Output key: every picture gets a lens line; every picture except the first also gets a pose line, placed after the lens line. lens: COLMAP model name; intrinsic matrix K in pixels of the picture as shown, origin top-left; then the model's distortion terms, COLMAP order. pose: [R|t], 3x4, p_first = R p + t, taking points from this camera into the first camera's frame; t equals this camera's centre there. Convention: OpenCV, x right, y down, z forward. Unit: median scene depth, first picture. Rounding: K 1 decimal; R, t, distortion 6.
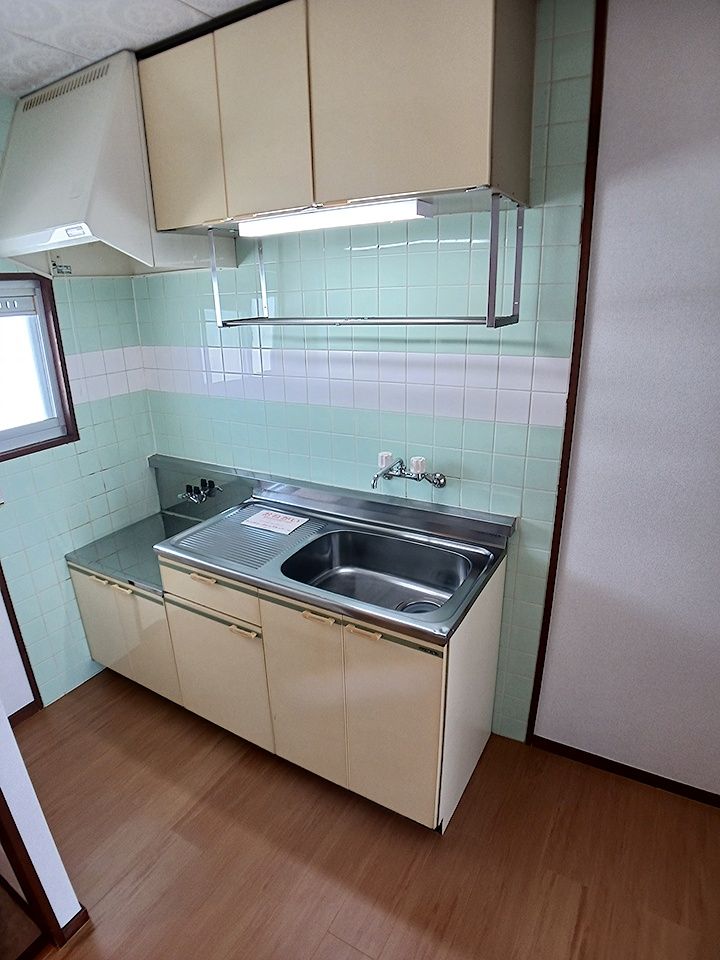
lens RADIAL K [[529.1, 0, 360.0], [0, 529.1, 480.0], [0, 0, 1]] dist [-0.106101, 0.025794]
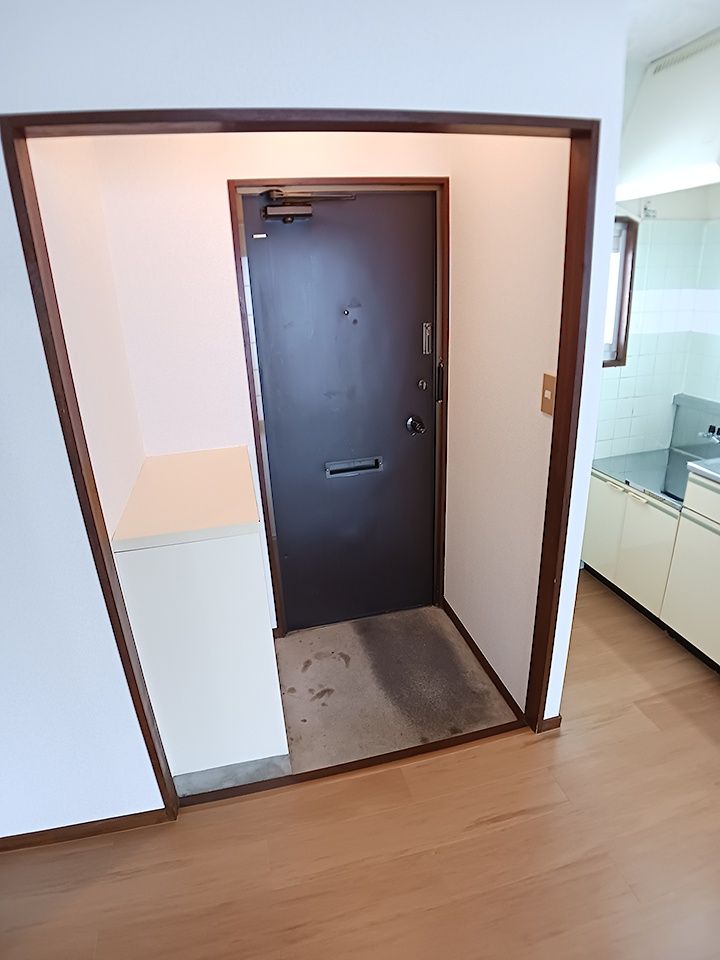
lens RADIAL K [[529.1, 0, 360.0], [0, 529.1, 480.0], [0, 0, 1]] dist [-0.106101, 0.025794]
pose [[0.690482, 0.248527, -0.679315, -0.124120], [-0.211478, 0.967450, 0.138986, 0.147419], [0.691745, 0.047692, 0.720565, -0.242443]]
